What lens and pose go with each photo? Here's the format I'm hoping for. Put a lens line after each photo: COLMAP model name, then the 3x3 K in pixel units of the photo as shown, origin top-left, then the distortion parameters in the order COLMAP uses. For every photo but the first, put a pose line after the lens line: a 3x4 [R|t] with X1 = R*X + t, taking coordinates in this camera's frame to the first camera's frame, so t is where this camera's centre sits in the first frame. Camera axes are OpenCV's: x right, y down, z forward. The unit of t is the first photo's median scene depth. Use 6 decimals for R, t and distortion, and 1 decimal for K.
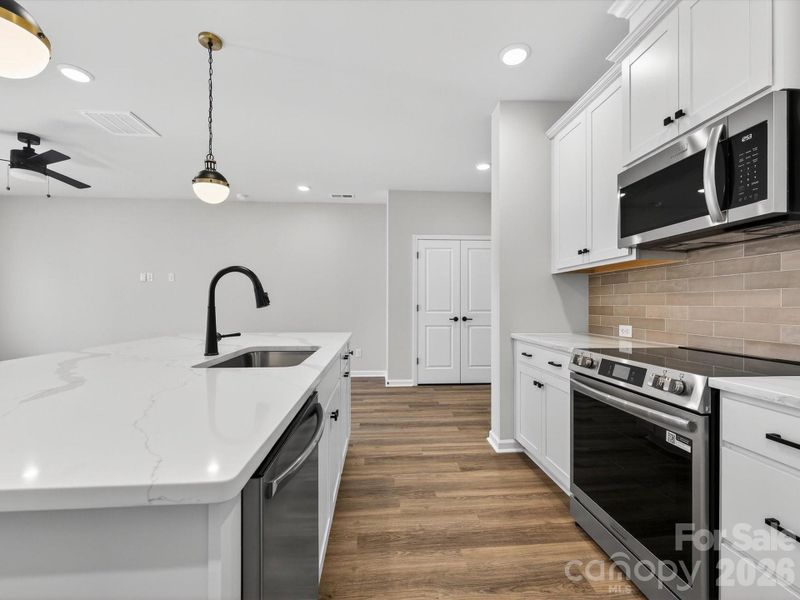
lens RADIAL K [[358.7, 0, 400.0], [0, 358.7, 305.2], [0, 0, 1]] dist [0.000582, -0.000147]
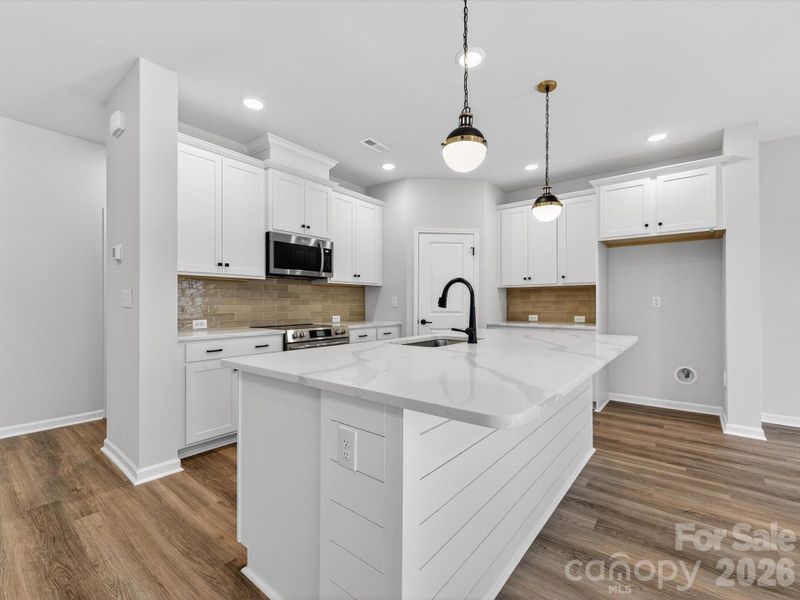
lens RADIAL K [[358.7, 0, 397.8], [0, 358.7, 299.4], [0, 0, 1]] dist [0.000582, -0.000147]
pose [[-0.727311, 0.002126, 0.686305, -0.832970], [-0.000170, 0.999995, -0.003278, -0.017971], [-0.686308, -0.002500, -0.727307, 1.445897]]
